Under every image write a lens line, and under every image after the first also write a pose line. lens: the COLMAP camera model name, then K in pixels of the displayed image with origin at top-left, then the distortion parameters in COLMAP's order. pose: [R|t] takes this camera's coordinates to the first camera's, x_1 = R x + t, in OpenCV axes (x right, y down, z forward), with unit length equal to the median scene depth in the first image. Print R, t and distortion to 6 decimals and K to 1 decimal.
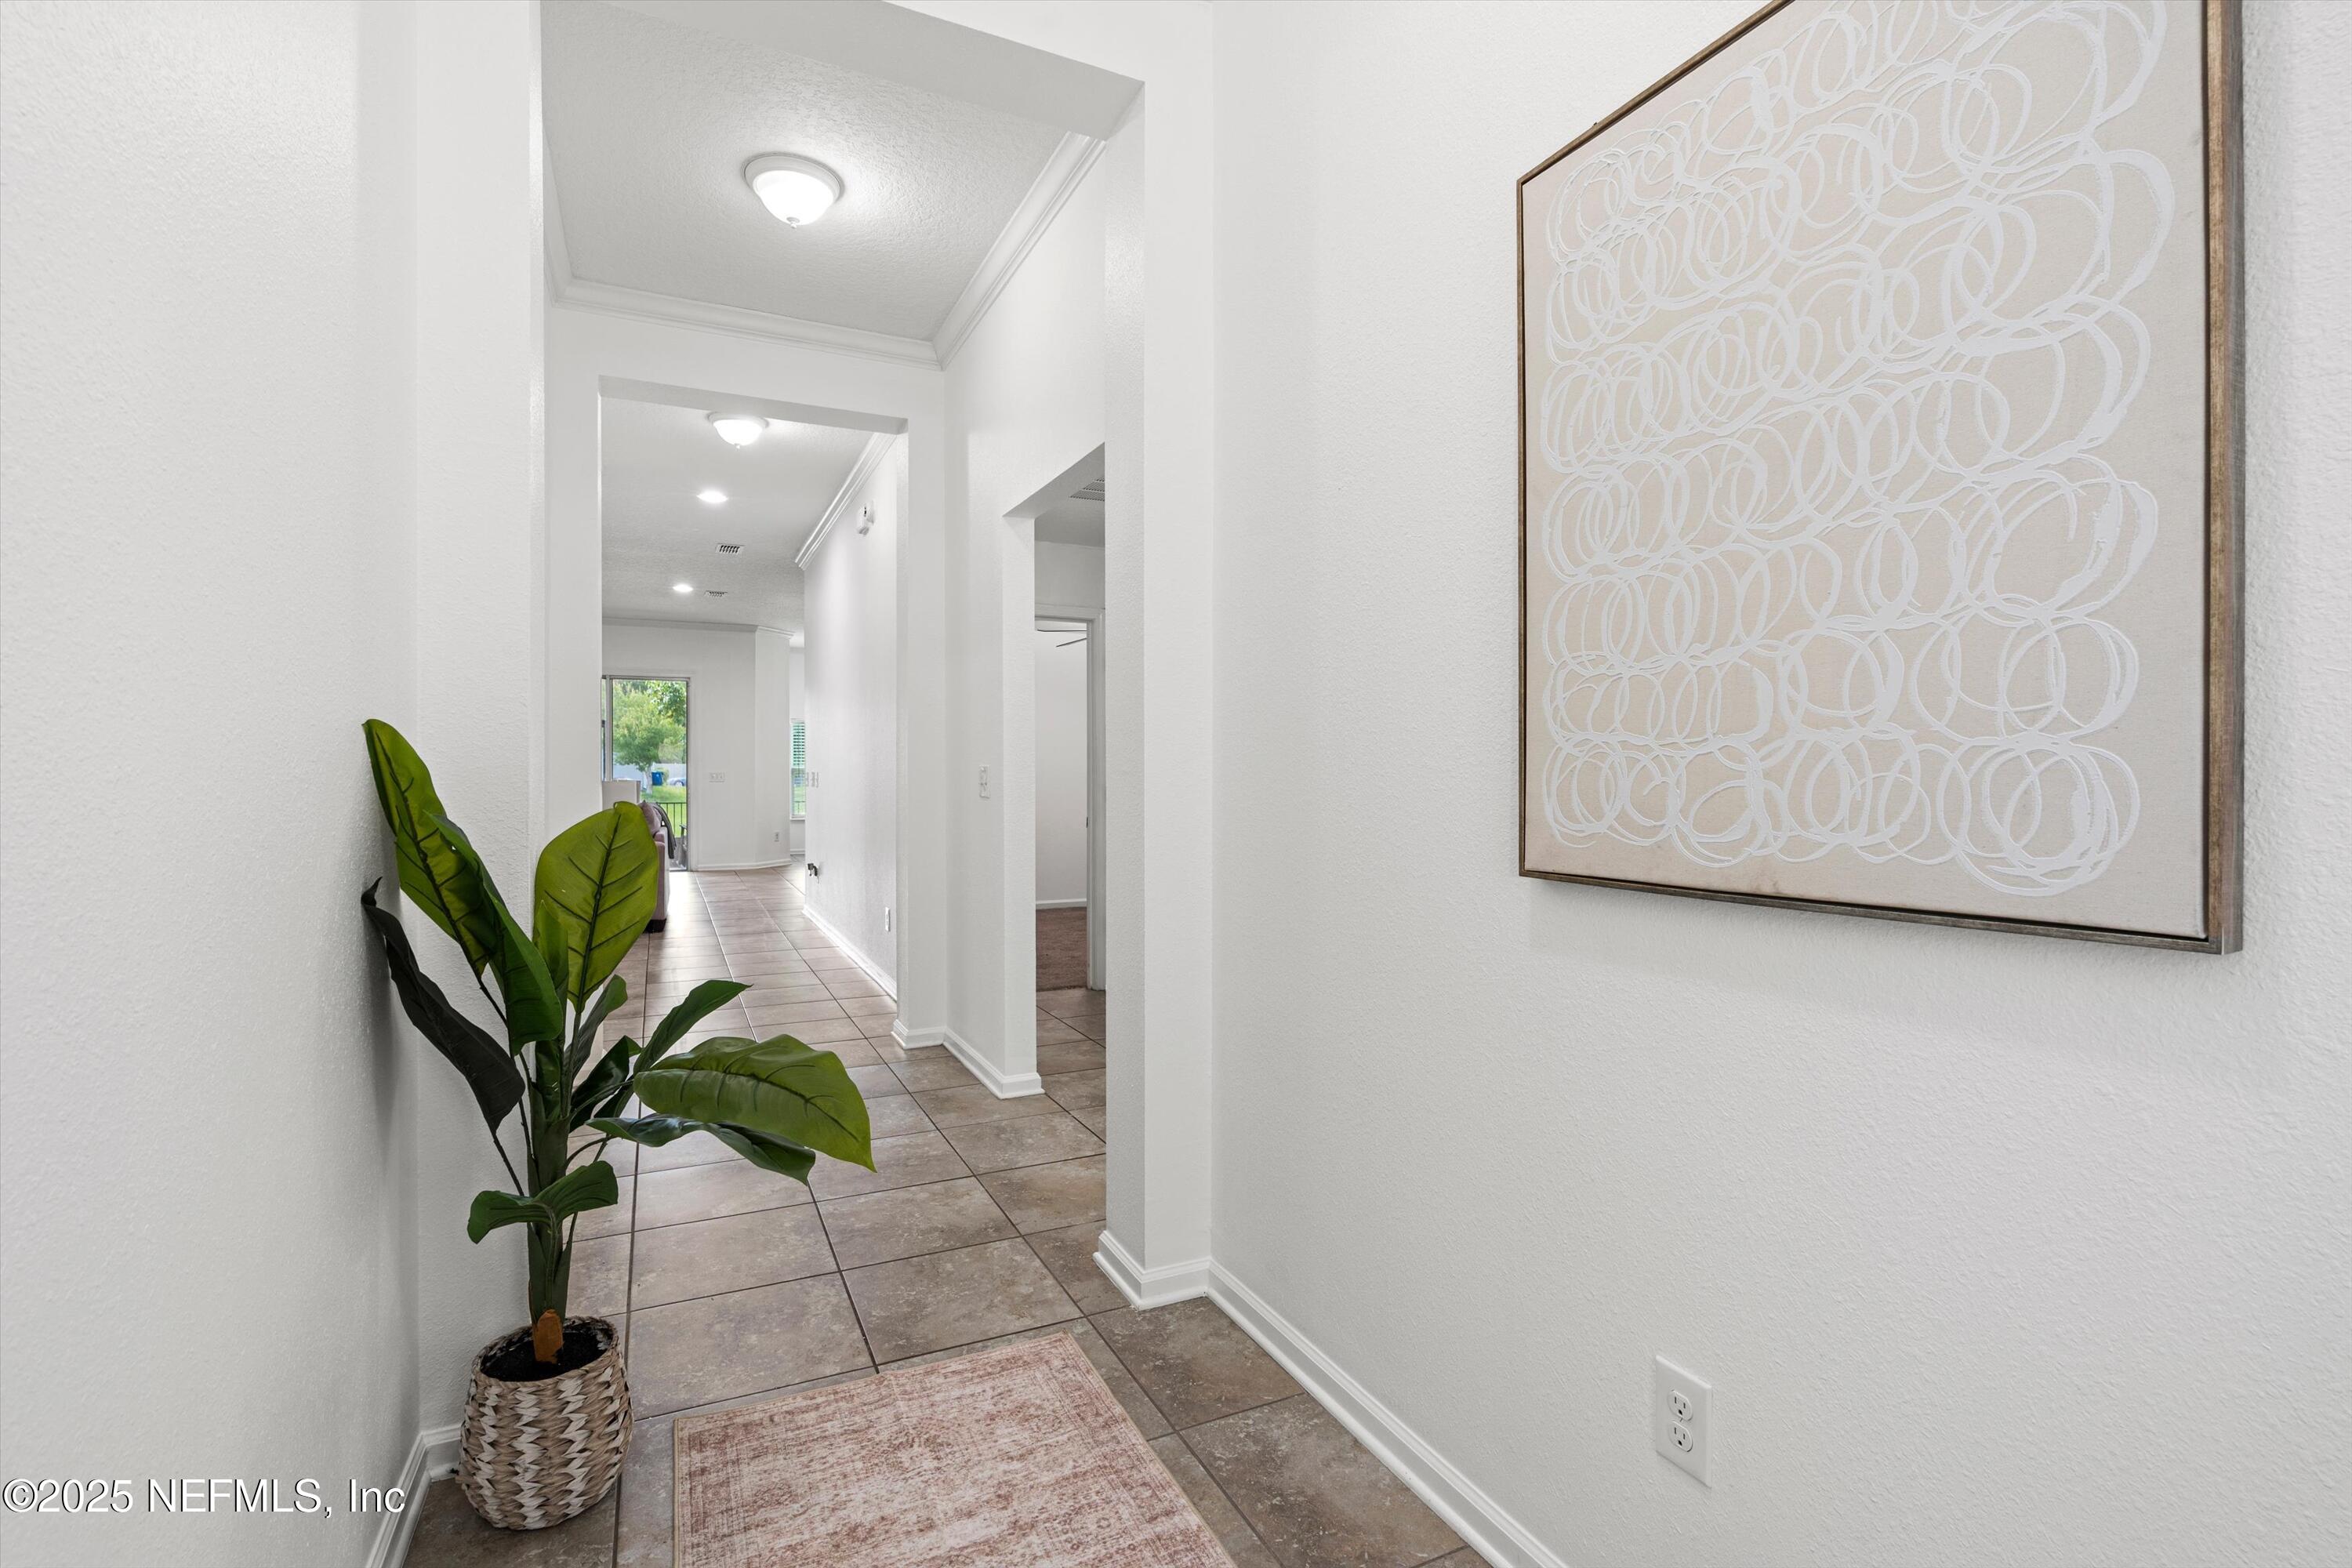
lens RADIAL K [[1066.9, 0, 1166.4], [0, 1066.9, 775.9], [0, 0, 1]] dist [-0.003197, 0.000635]
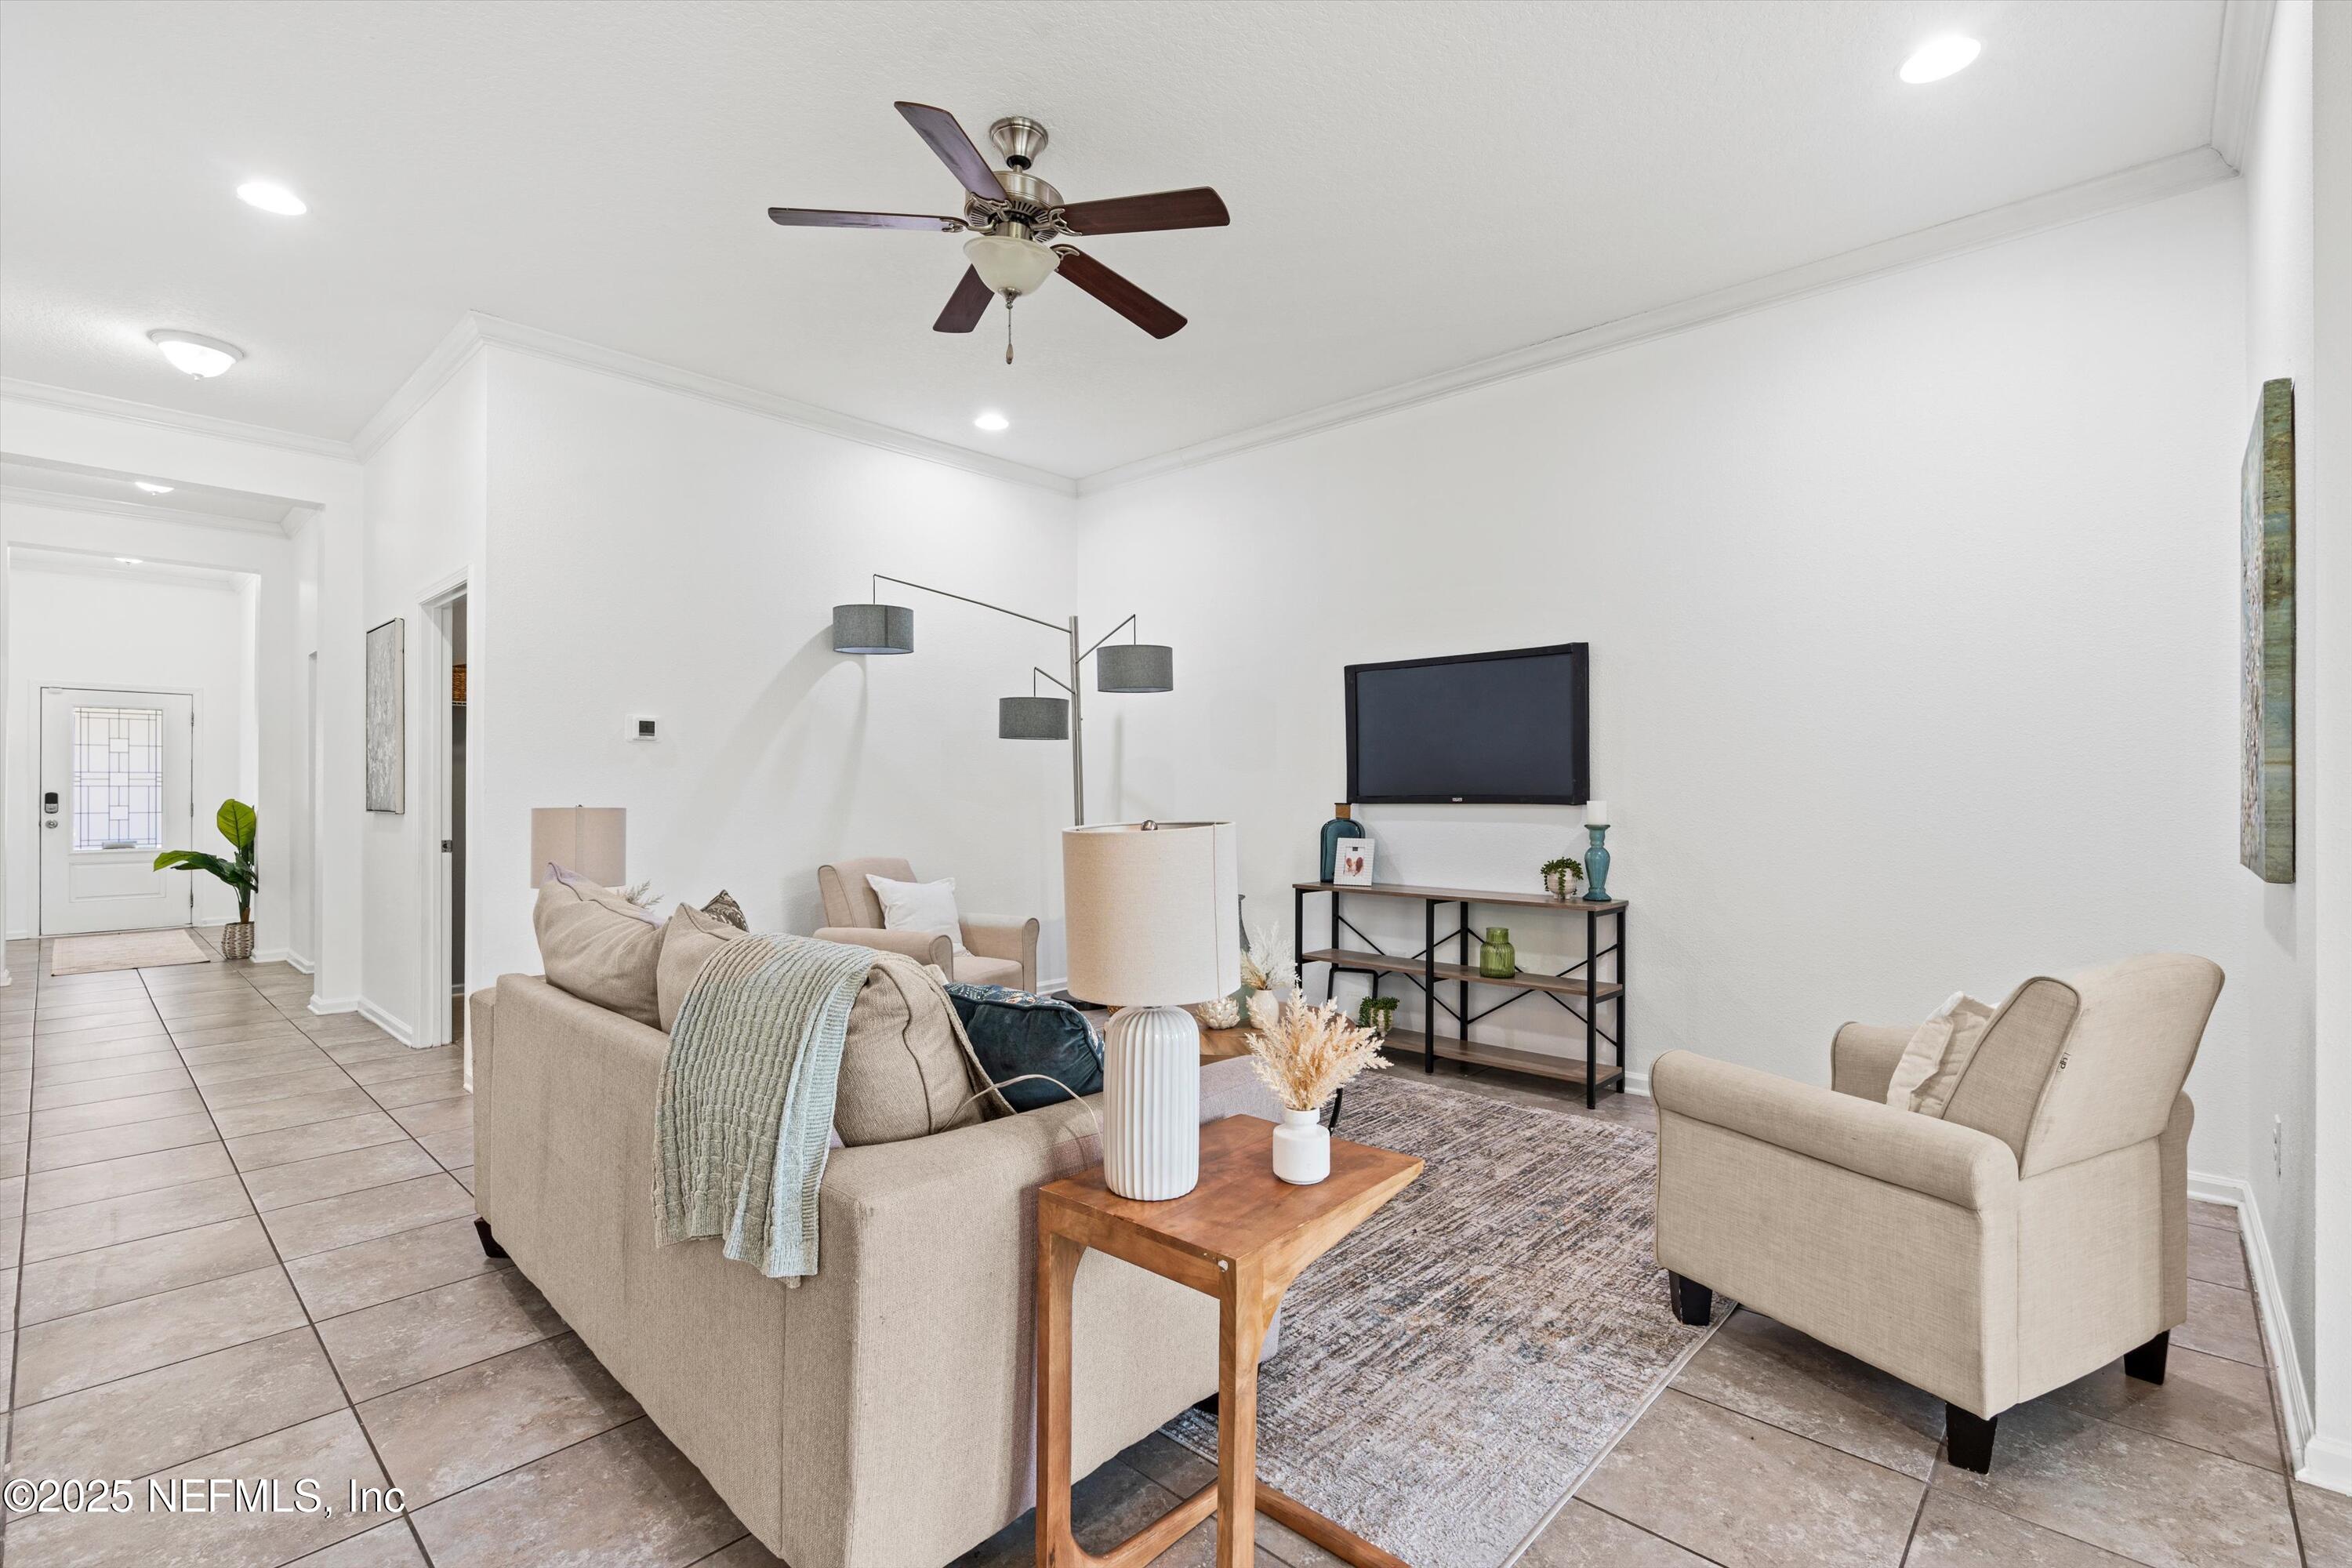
lens RADIAL K [[1066.9, 0, 1177.3], [0, 1066.9, 778.4], [0, 0, 1]] dist [-0.003197, 0.000635]
pose [[0.934460, 0.003588, 0.356050, 0.239166], [-0.000068, 0.999951, -0.009898, -0.001925], [-0.356068, 0.009225, 0.934414, -0.497263]]
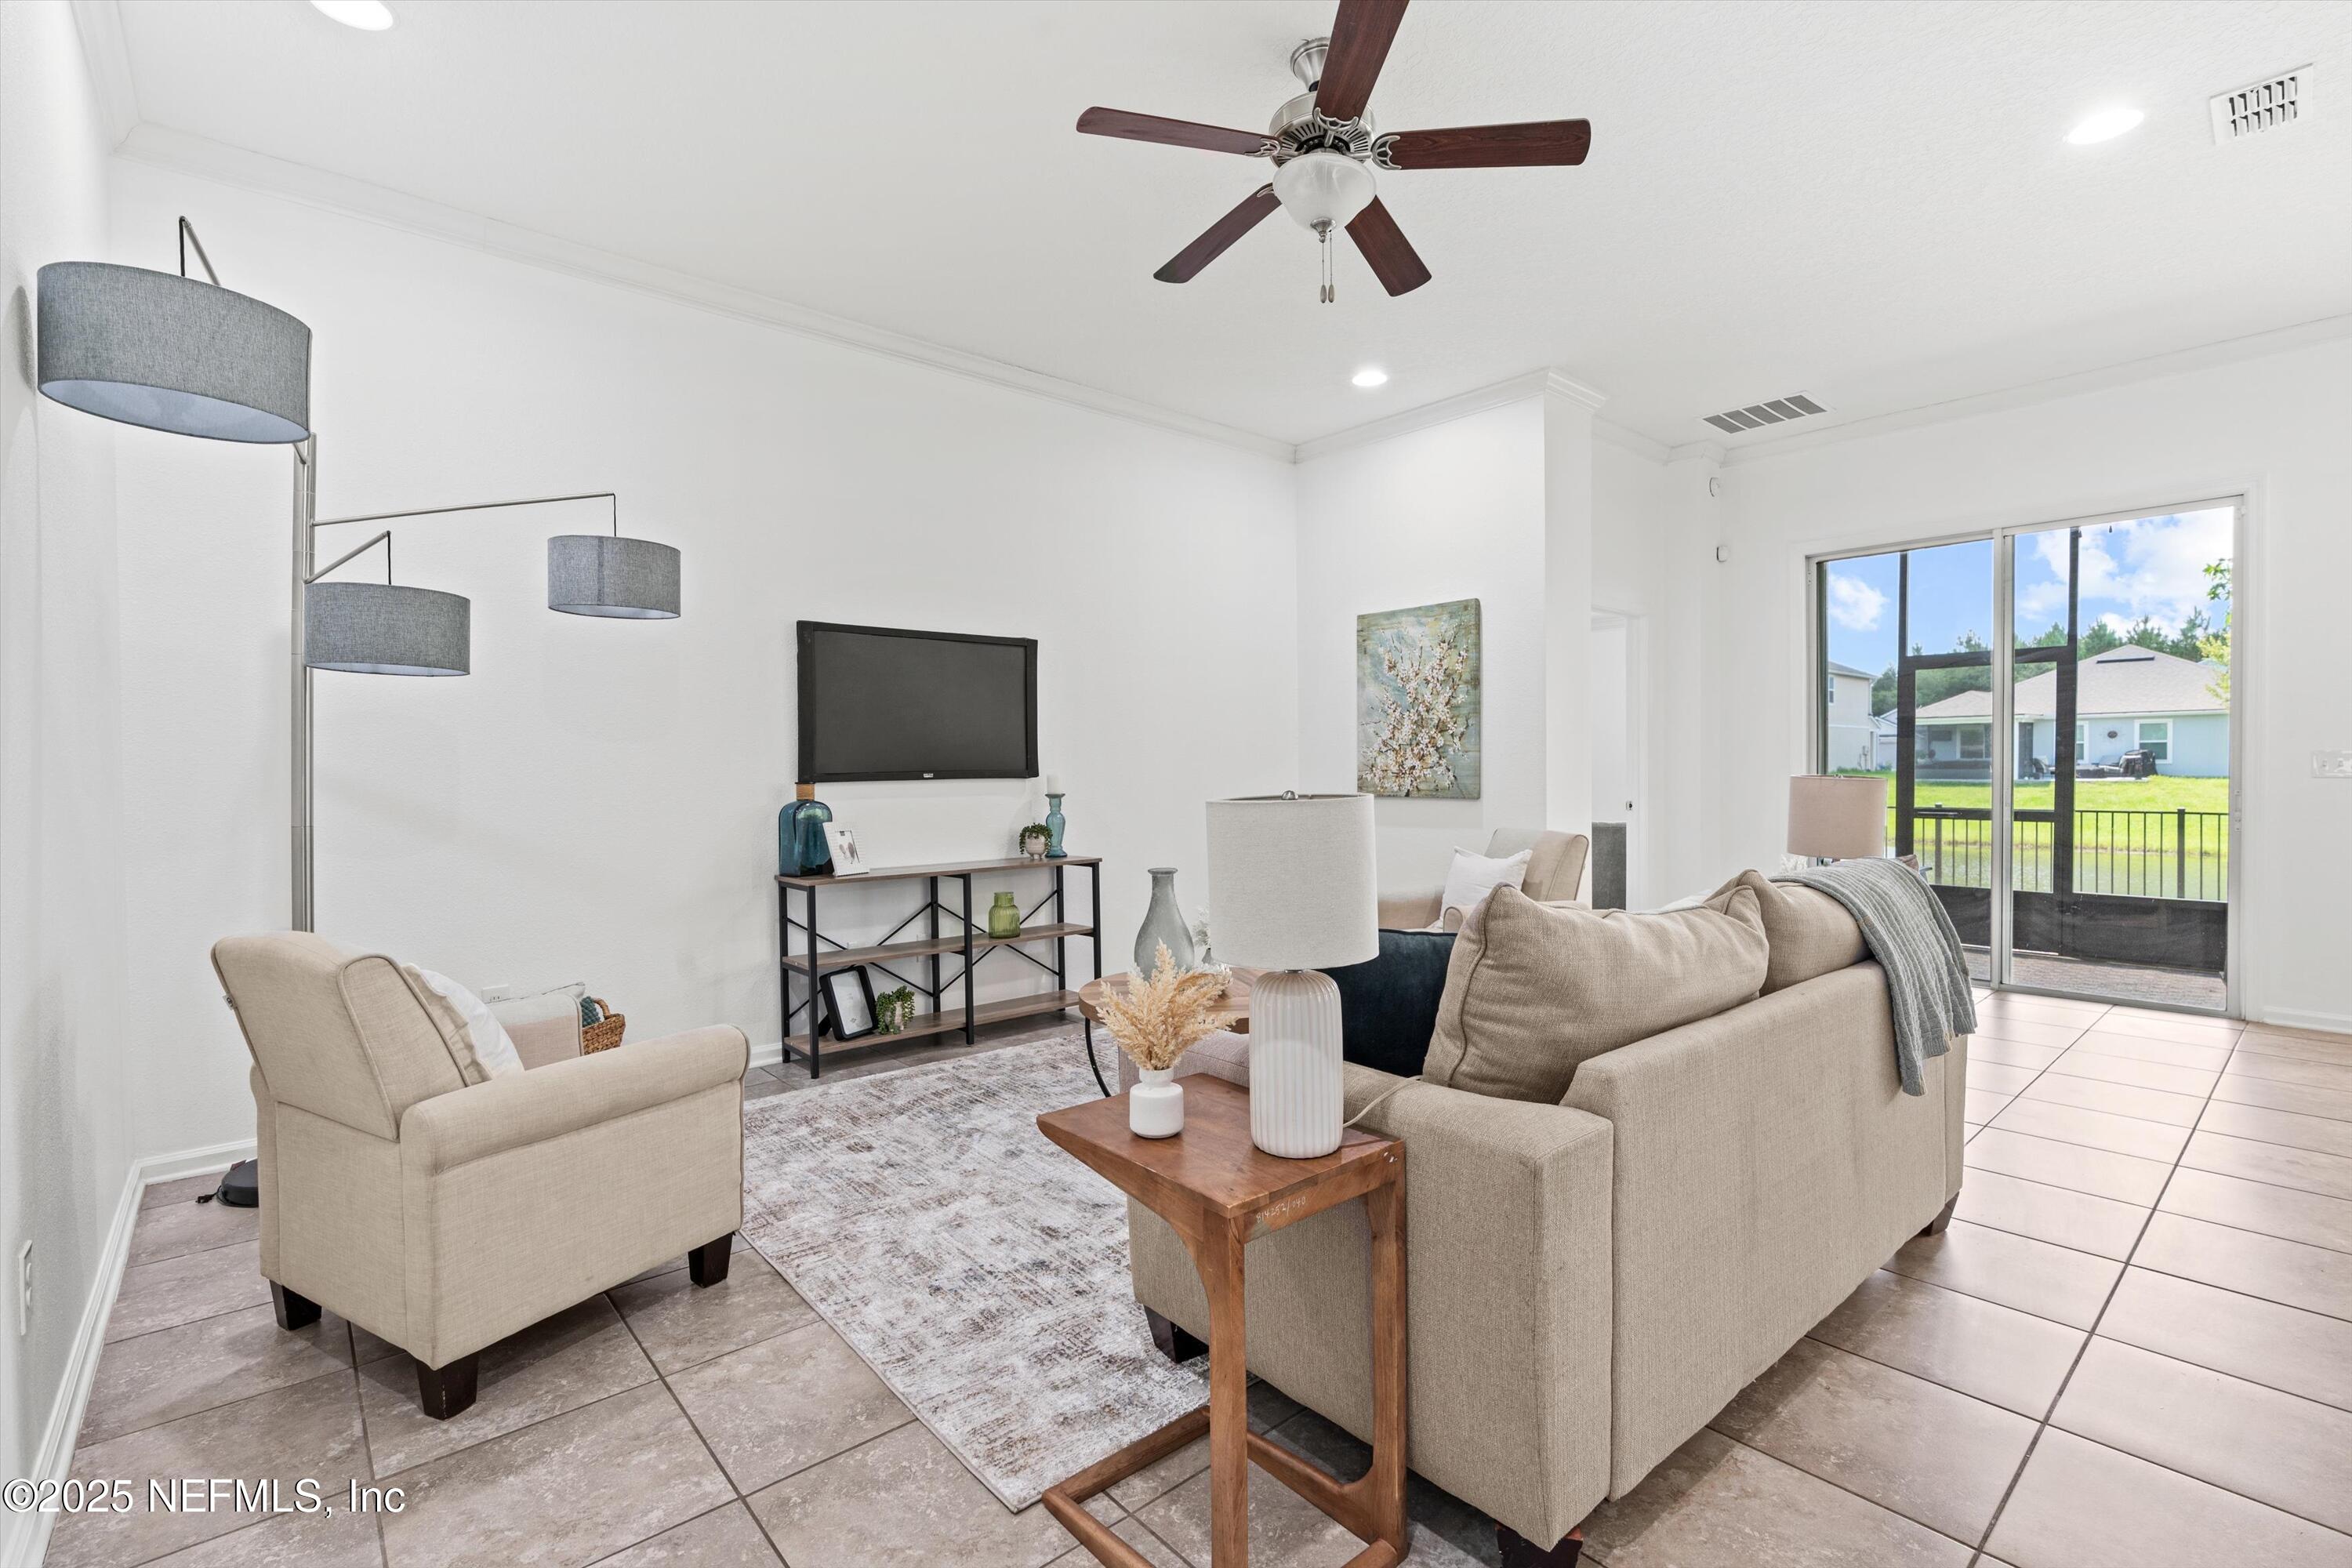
lens RADIAL K [[1066.9, 0, 1168.1], [0, 1066.9, 782.0], [0, 0, 1]] dist [-0.003197, 0.000635]
pose [[-0.257050, -0.012404, 0.966318, -2.640094], [0.011193, 0.999812, 0.015811, 0.017185], [-0.966333, 0.014880, -0.256863, 5.467156]]
